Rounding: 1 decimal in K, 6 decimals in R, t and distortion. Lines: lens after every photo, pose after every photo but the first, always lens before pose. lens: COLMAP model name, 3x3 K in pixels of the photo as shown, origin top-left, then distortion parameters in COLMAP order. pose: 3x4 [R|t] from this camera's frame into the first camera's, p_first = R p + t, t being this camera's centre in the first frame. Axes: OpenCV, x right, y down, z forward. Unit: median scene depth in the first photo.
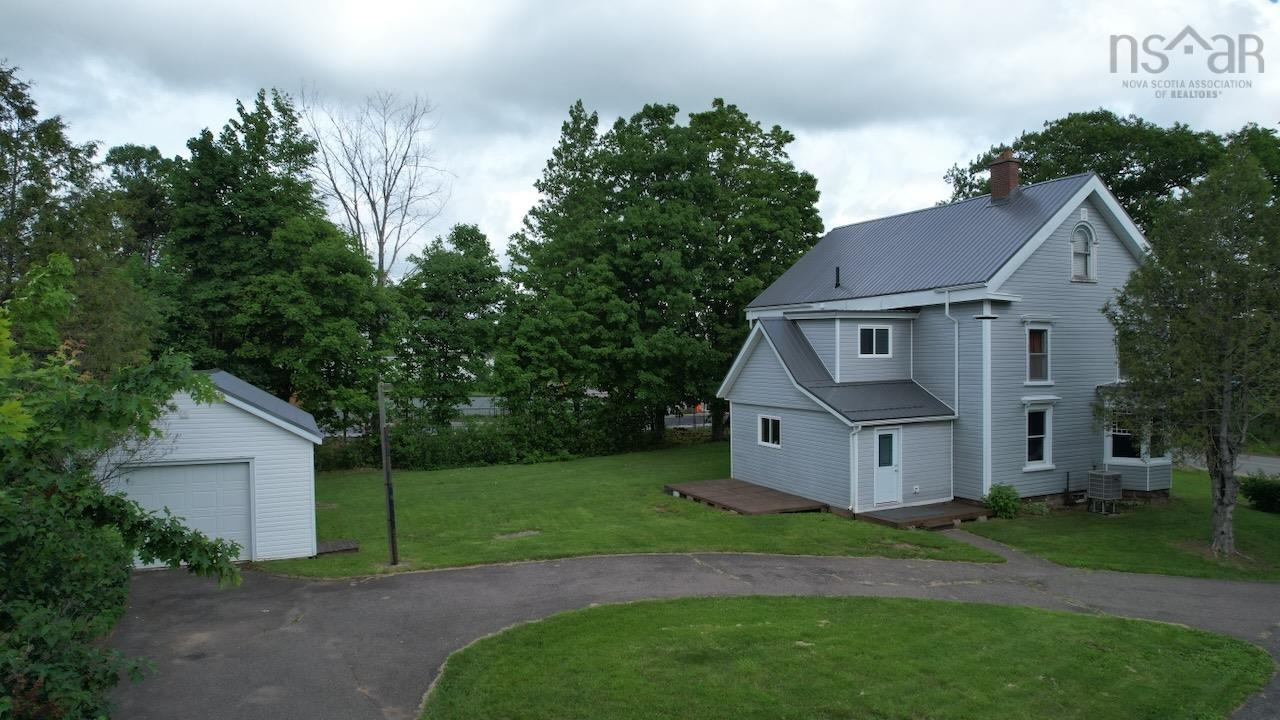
lens RADIAL K [[815.0, 0, 643.3], [0, 815.0, 361.2], [0, 0, 1]] dist [-0.075100, 0.062425]
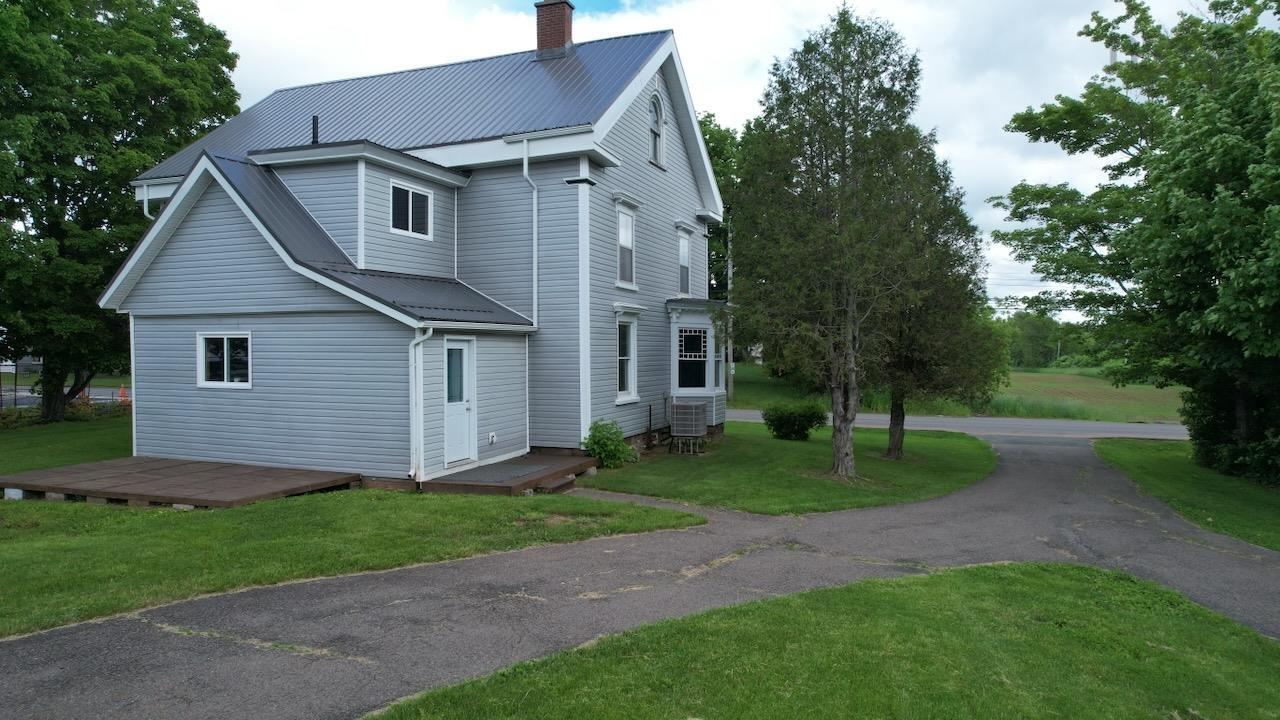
lens RADIAL K [[815.0, 0, 643.3], [0, 815.0, 361.2], [0, 0, 1]] dist [-0.075100, 0.062425]
pose [[0.715710, -0.005069, 0.698379, -0.025060], [0.004459, 0.999986, 0.002688, 0.098774], [-0.698384, 0.001191, 0.715723, 0.466544]]
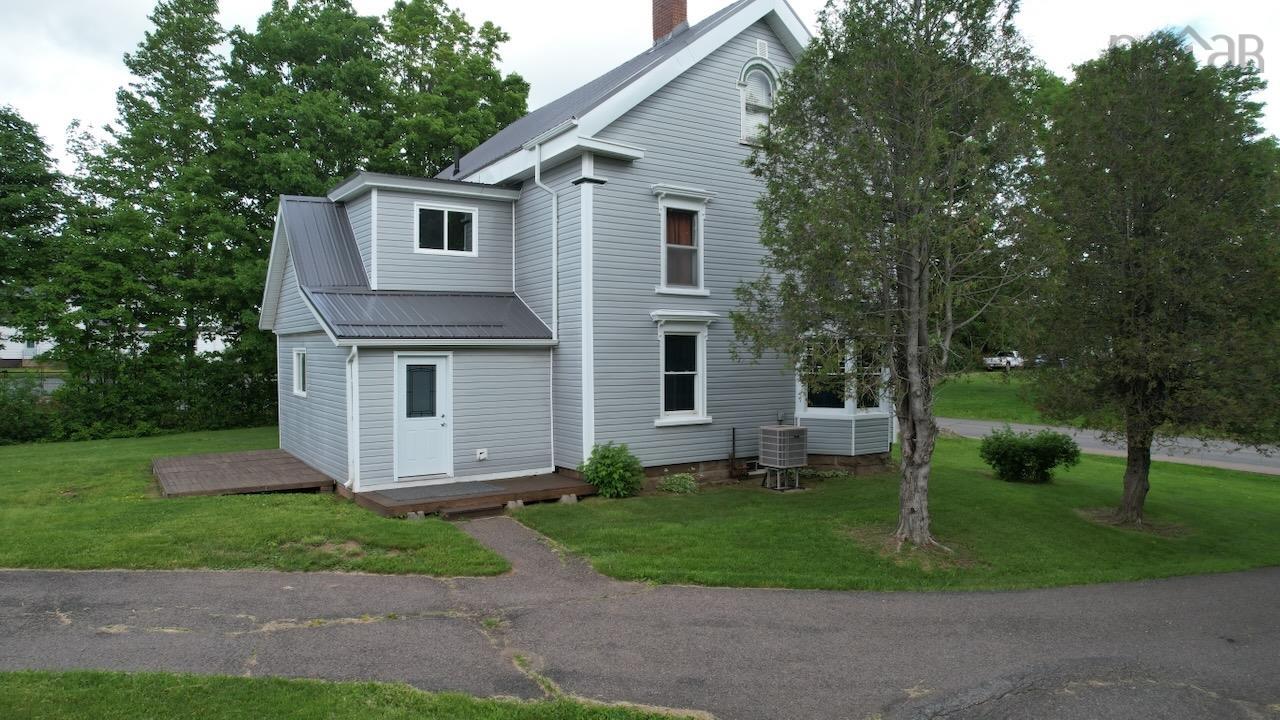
lens RADIAL K [[815.0, 0, 643.3], [0, 815.0, 361.2], [0, 0, 1]] dist [-0.075100, 0.062425]
pose [[0.987478, 0.001059, 0.157753, 0.370001], [-0.001201, 0.999999, 0.000807, 0.087093], [-0.157752, -0.000987, 0.987478, 0.364494]]
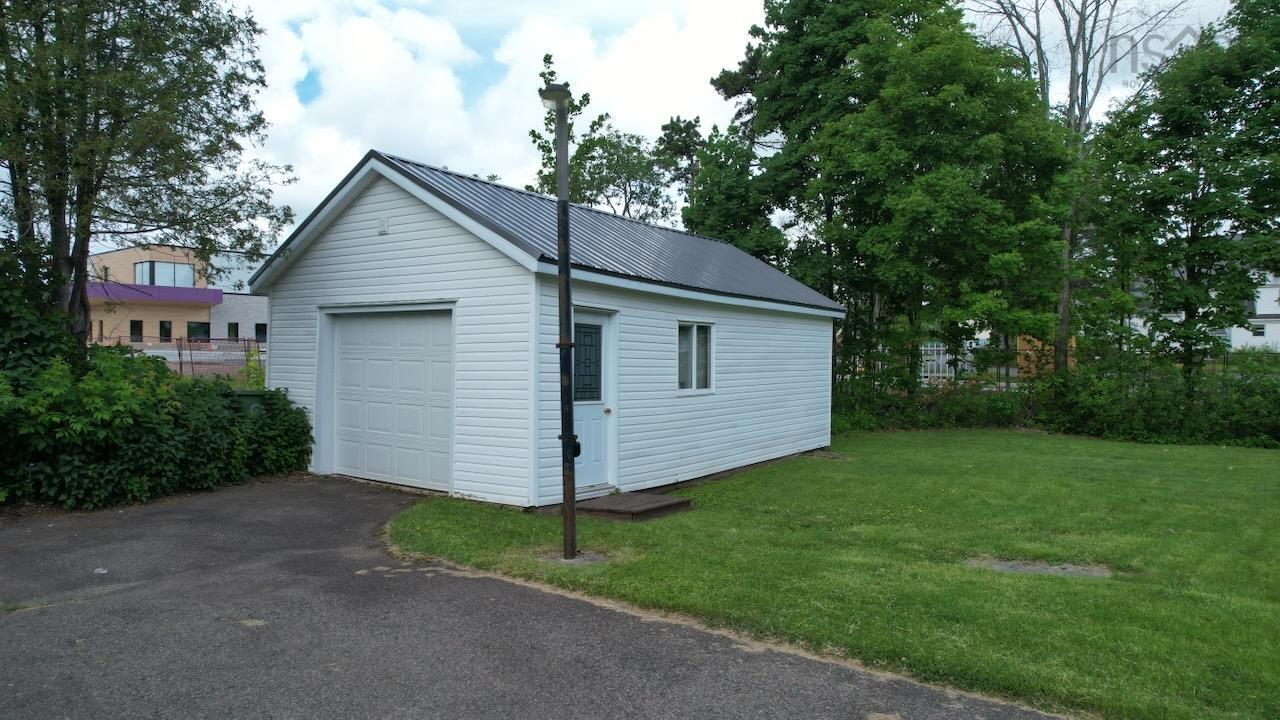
lens RADIAL K [[815.0, 0, 643.3], [0, 815.0, 361.2], [0, 0, 1]] dist [-0.075100, 0.062425]
pose [[0.523337, 0.012004, -0.852041, 0.031776], [-0.012031, 0.999905, 0.006697, 0.122069], [0.852041, 0.006746, 0.523432, 0.650019]]
